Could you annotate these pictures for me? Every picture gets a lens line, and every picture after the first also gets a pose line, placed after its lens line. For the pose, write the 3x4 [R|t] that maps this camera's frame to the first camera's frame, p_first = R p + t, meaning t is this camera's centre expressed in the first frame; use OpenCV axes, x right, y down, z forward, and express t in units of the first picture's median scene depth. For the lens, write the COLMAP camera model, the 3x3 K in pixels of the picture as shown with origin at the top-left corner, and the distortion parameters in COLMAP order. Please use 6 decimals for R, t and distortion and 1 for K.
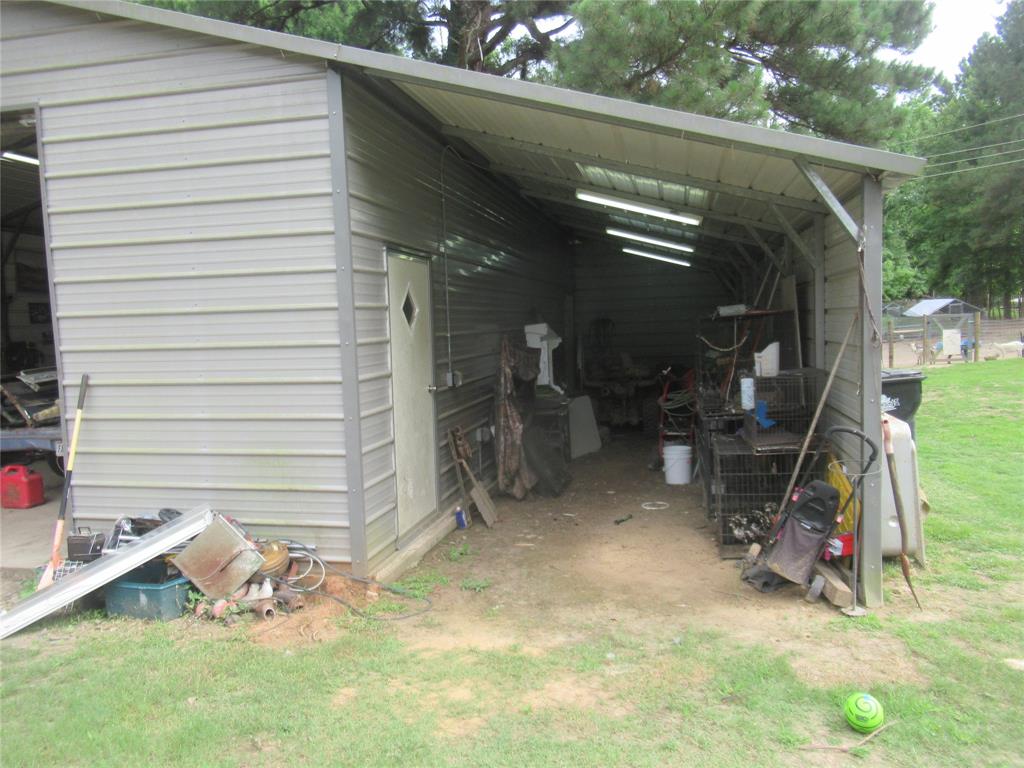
lens RADIAL K [[746.3, 0, 512.0], [0, 746.3, 384.0], [0, 0, 1]] dist [-0.034296, -0.002263]
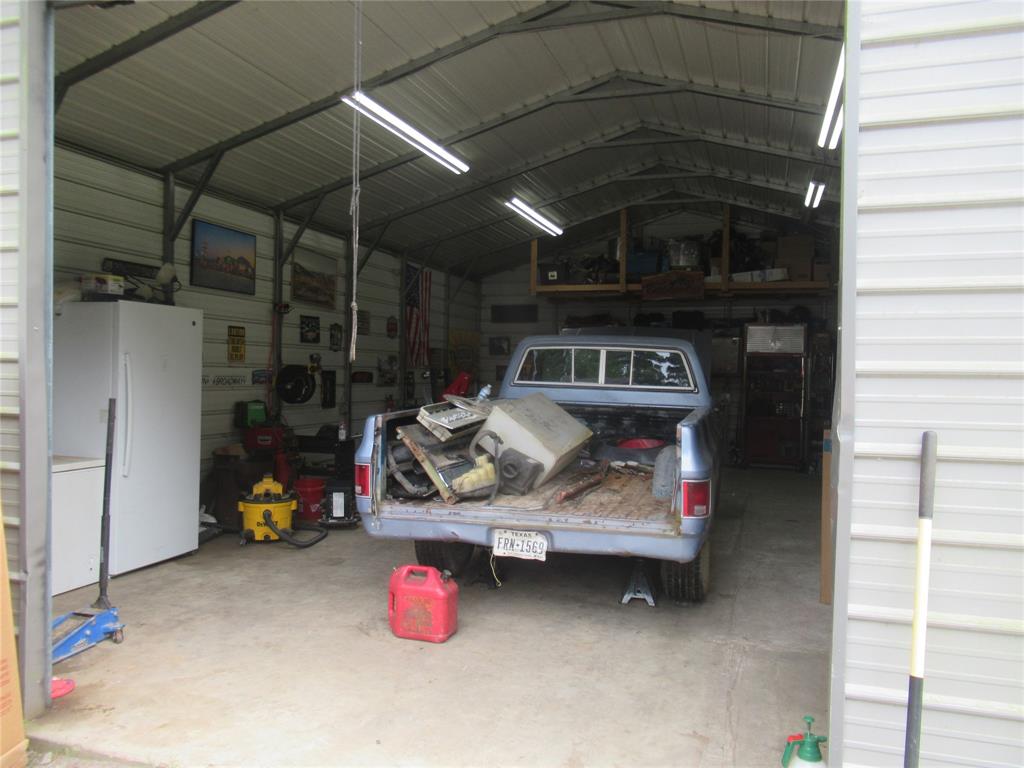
lens RADIAL K [[746.3, 0, 512.0], [0, 746.3, 384.0], [0, 0, 1]] dist [-0.034296, -0.002263]
pose [[0.993507, 0.046454, -0.103852, -0.542465], [-0.053441, 0.996418, -0.065538, -0.000004], [0.100436, 0.070662, 0.992431, 0.395174]]
